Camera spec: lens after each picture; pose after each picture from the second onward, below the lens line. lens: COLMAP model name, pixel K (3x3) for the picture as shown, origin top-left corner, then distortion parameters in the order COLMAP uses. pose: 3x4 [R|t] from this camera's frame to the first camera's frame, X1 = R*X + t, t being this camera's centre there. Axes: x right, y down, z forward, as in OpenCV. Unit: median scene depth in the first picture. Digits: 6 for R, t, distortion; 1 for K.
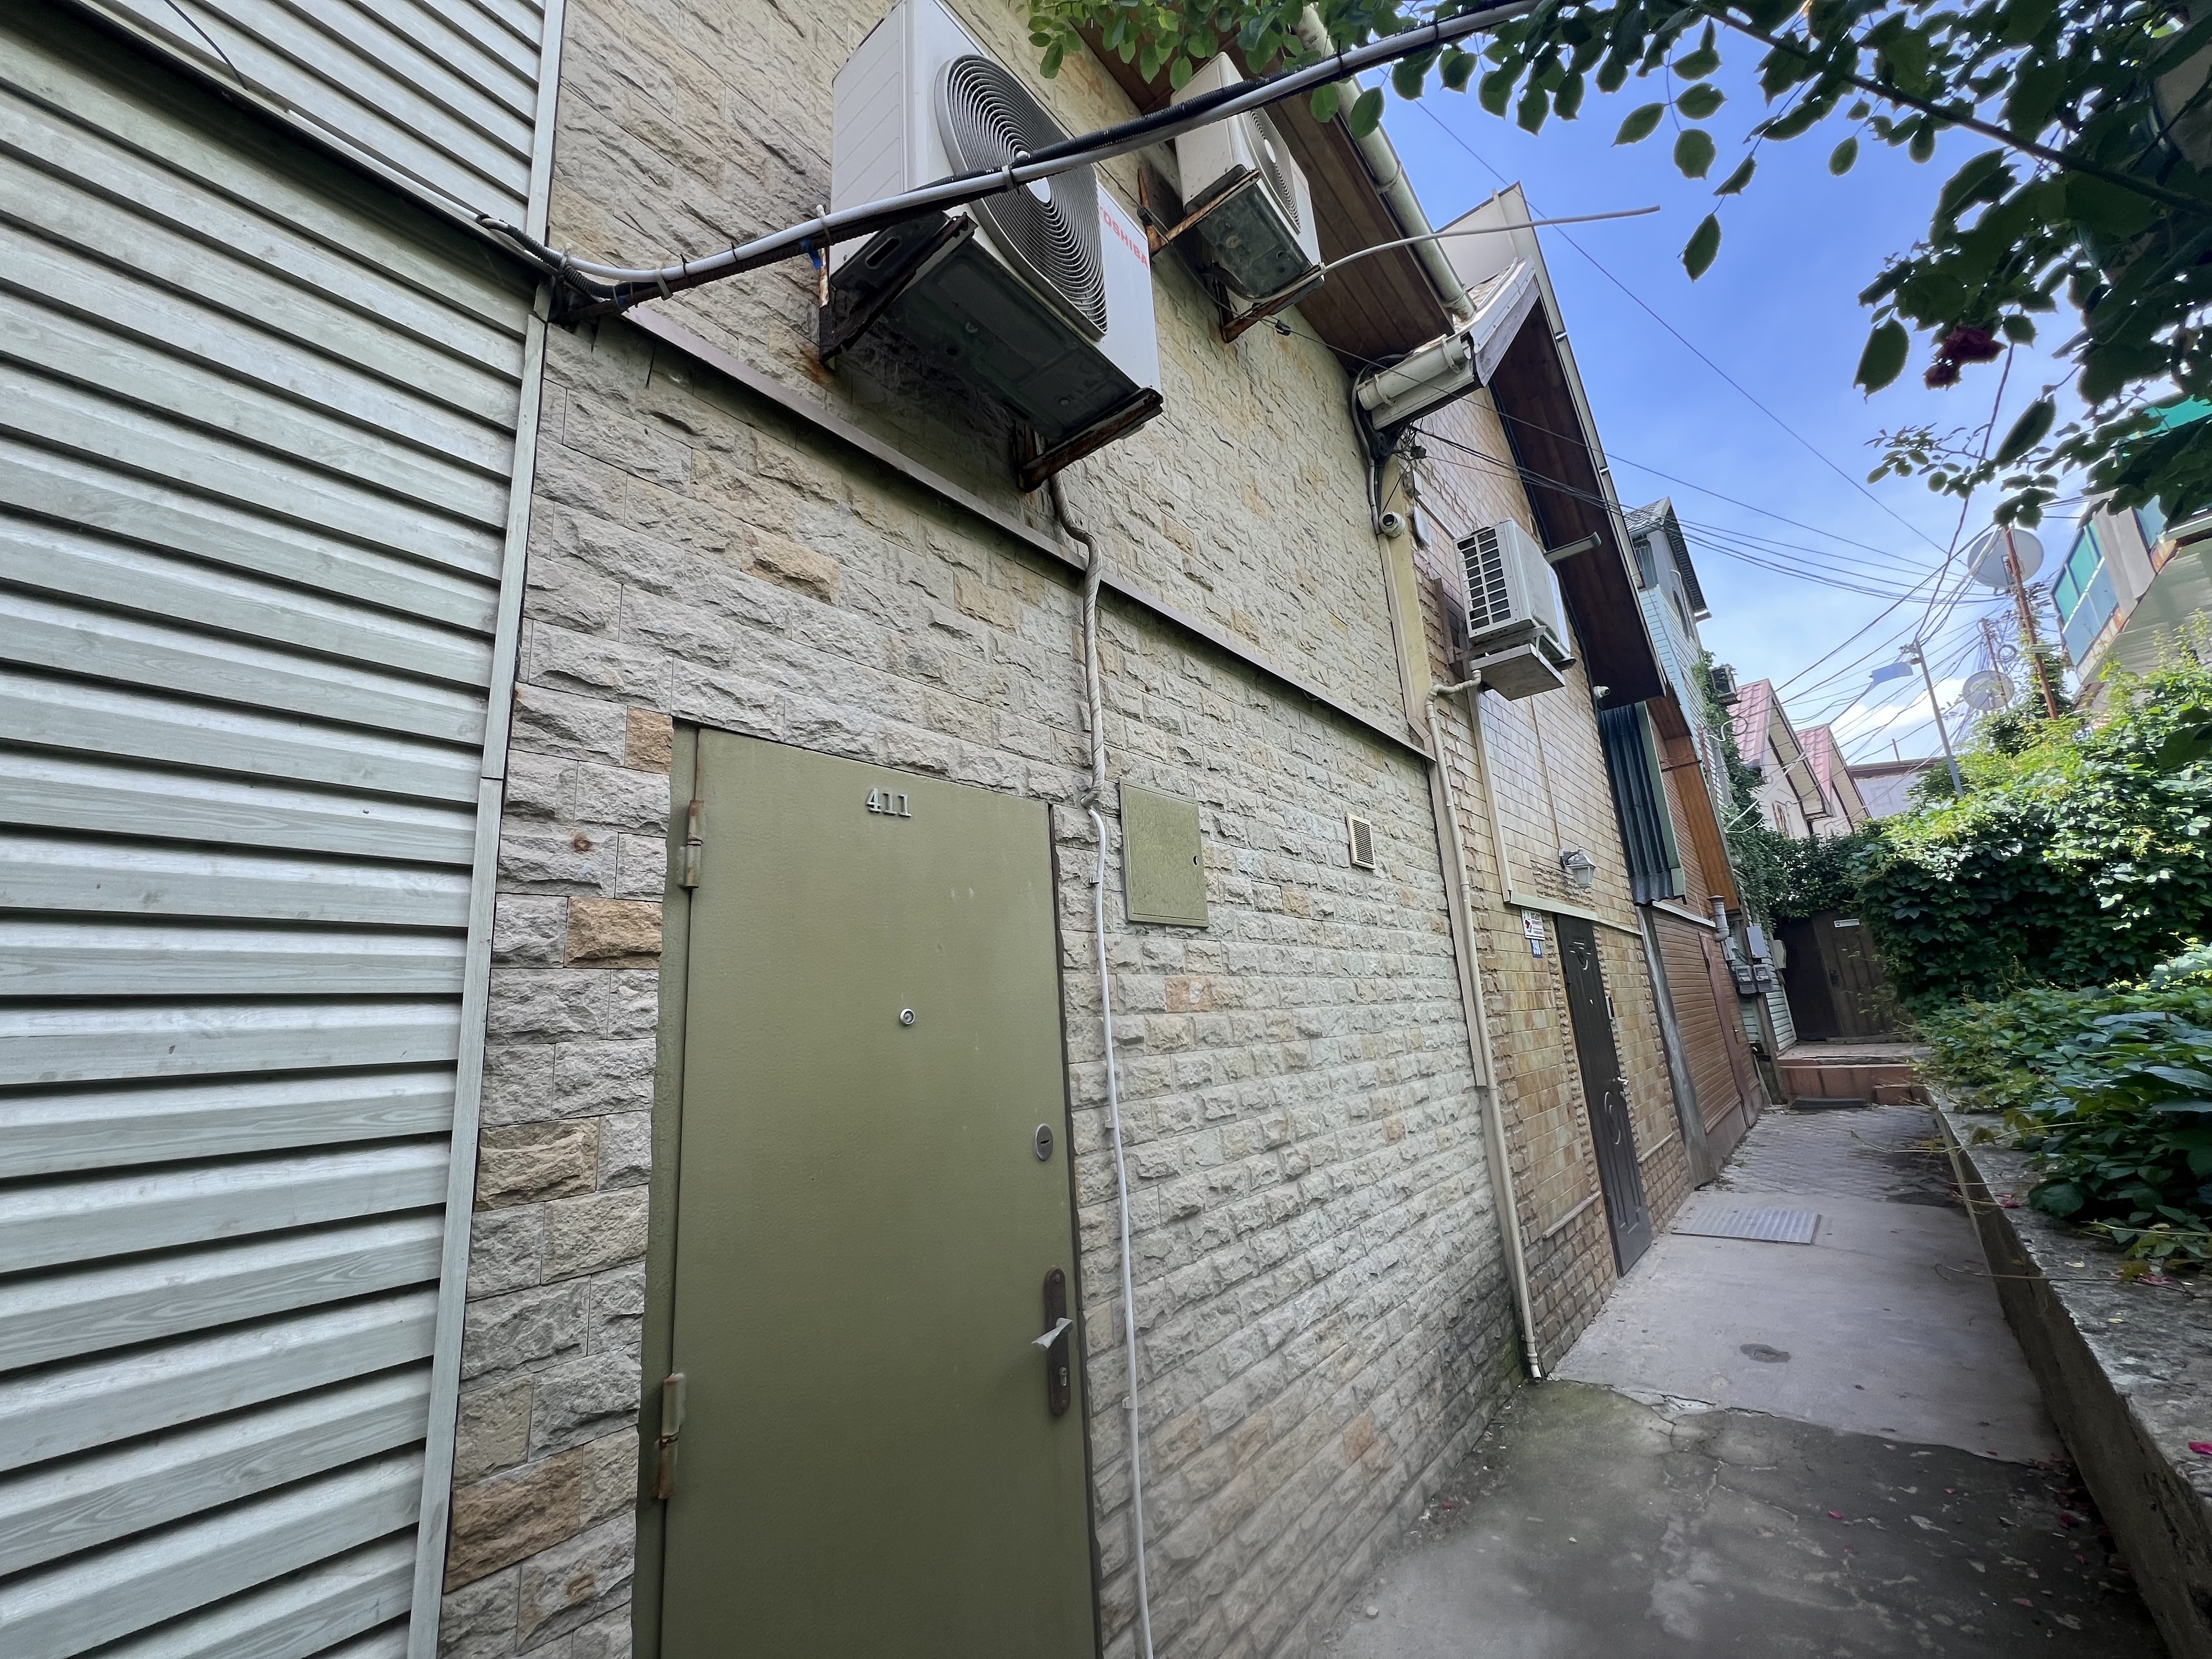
lens RADIAL K [[893.4, 0, 1105.4], [0, 893.4, 825.0], [0, 0, 1]] dist [-0.003036, 0.000374]
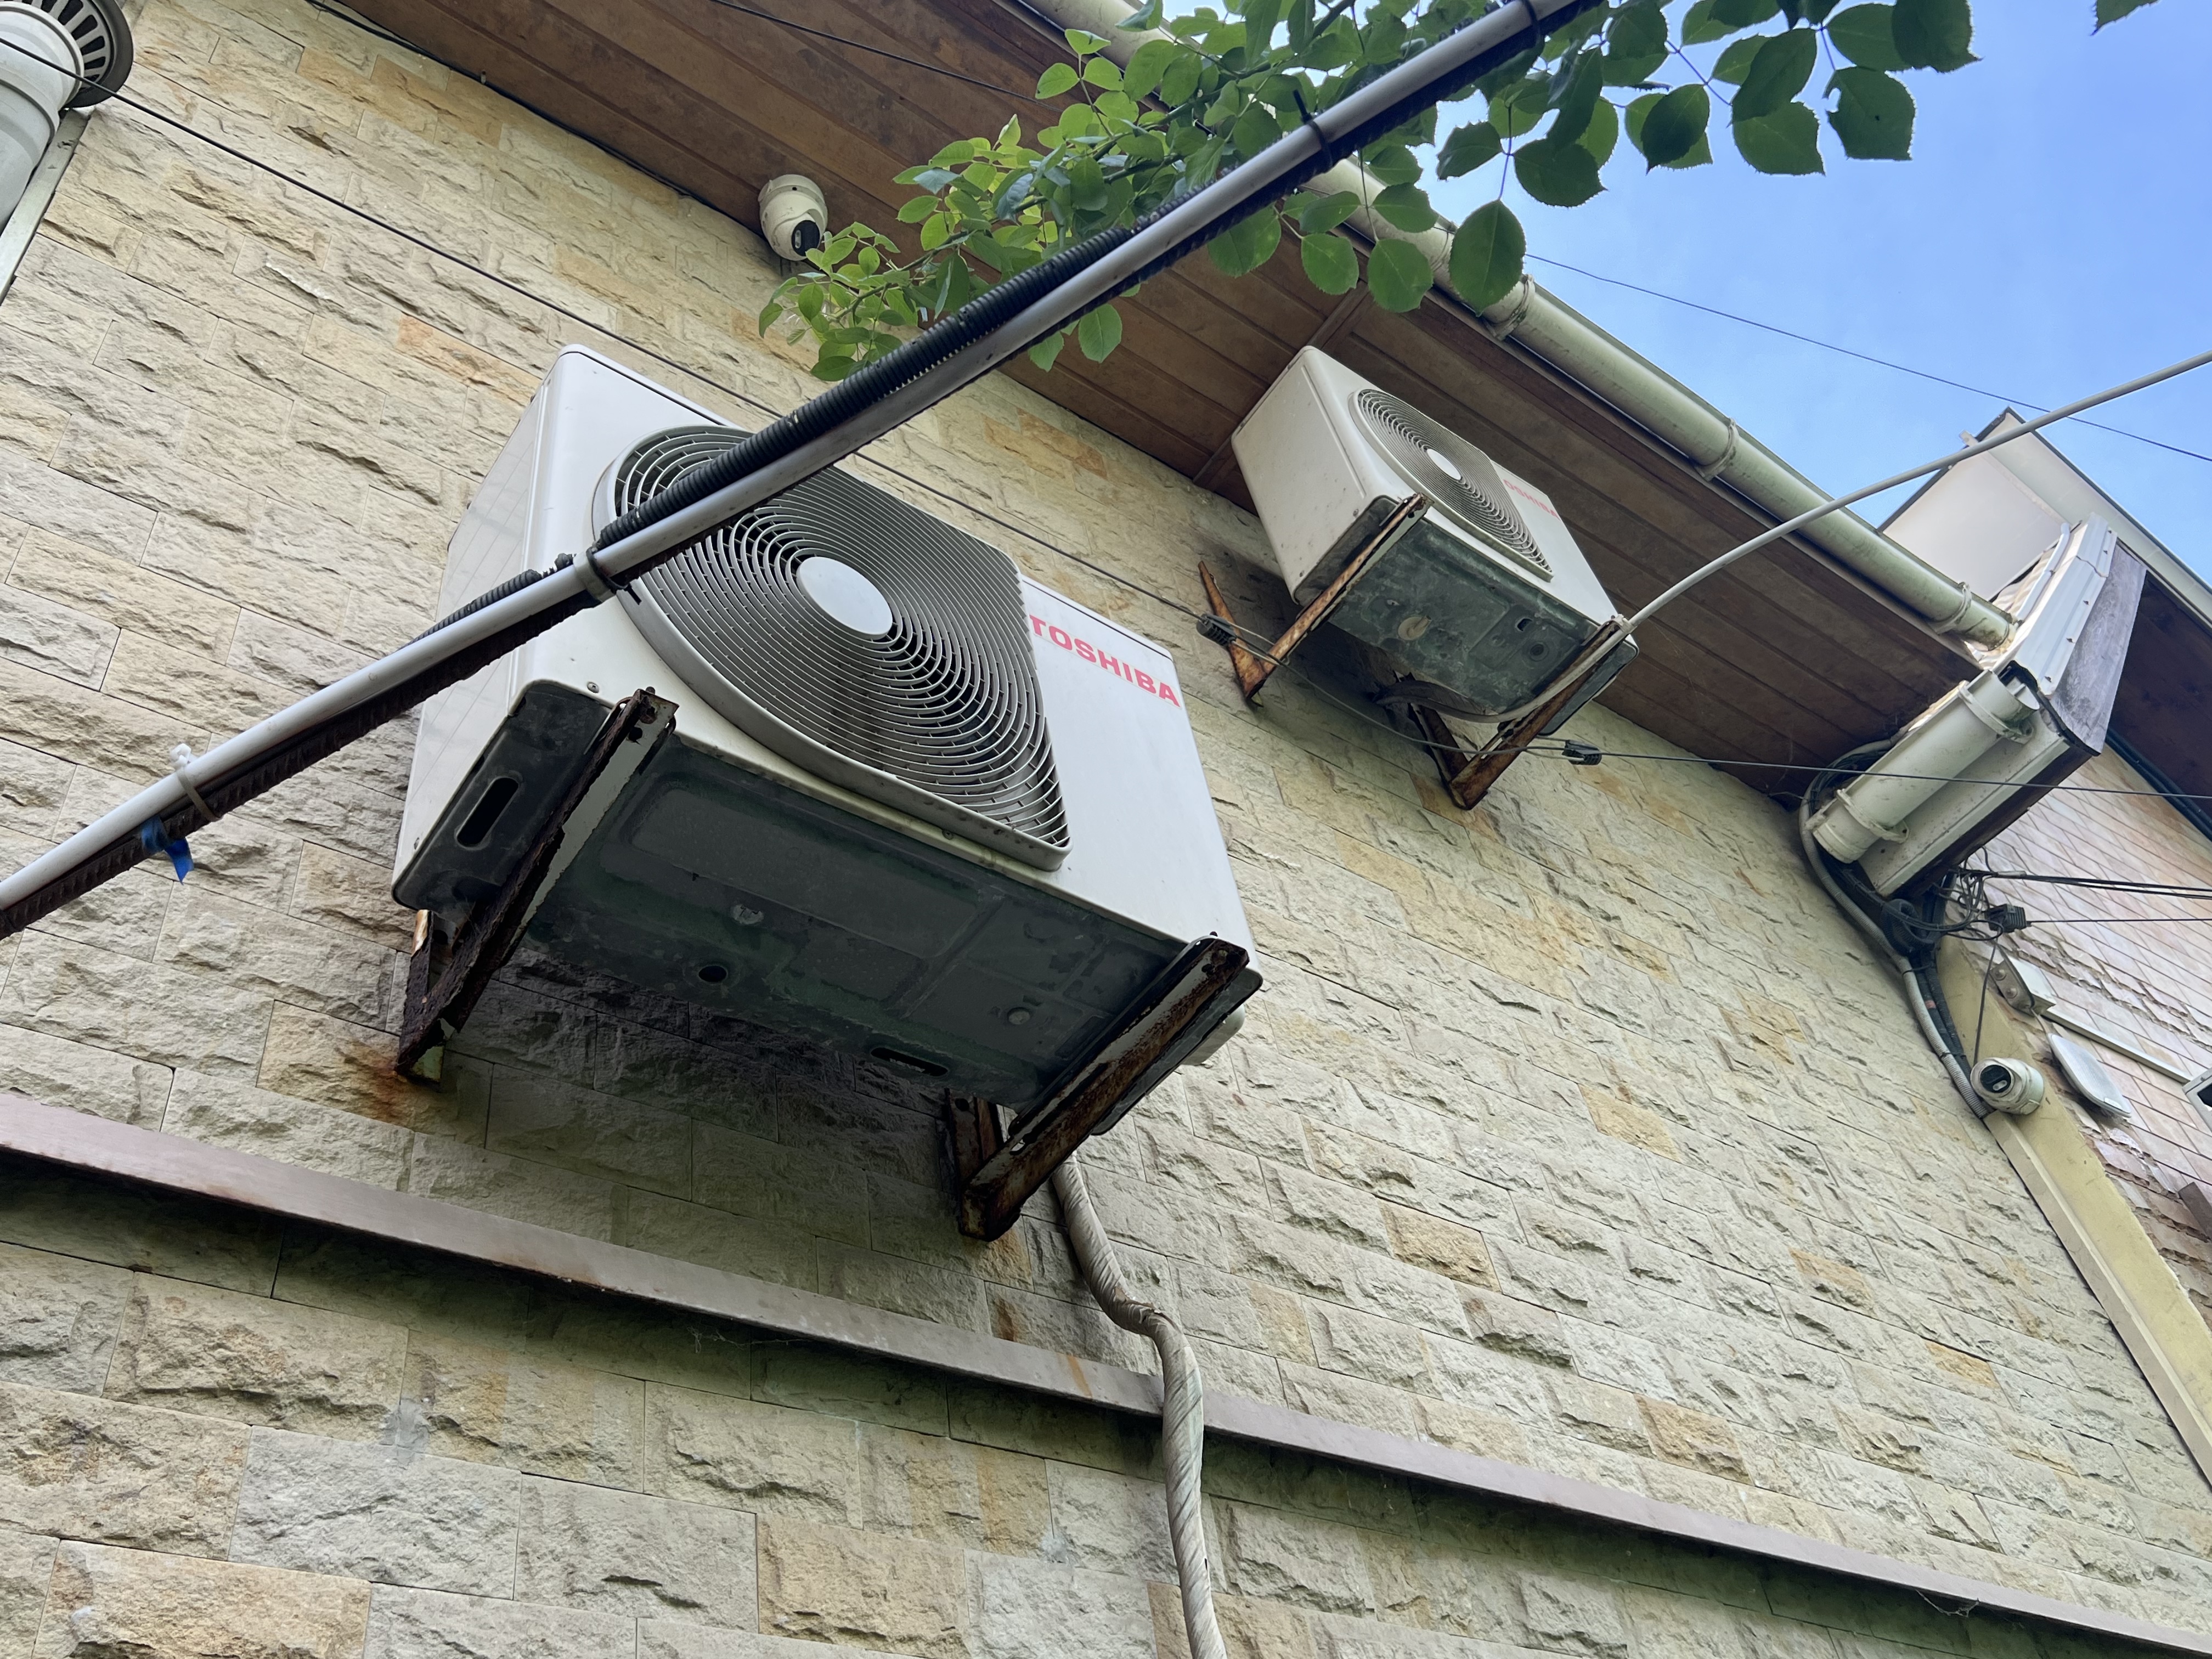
lens RADIAL K [[1885.4, 0, 1101.6], [0, 1885.4, 828.8], [0, 0, 1]] dist [0.046984, -0.043944]
pose [[0.962821, -0.241361, -0.121327, 0.082777], [0.145456, 0.841660, -0.520049, -0.065520], [0.227635, 0.483066, 0.845476, 0.168719]]
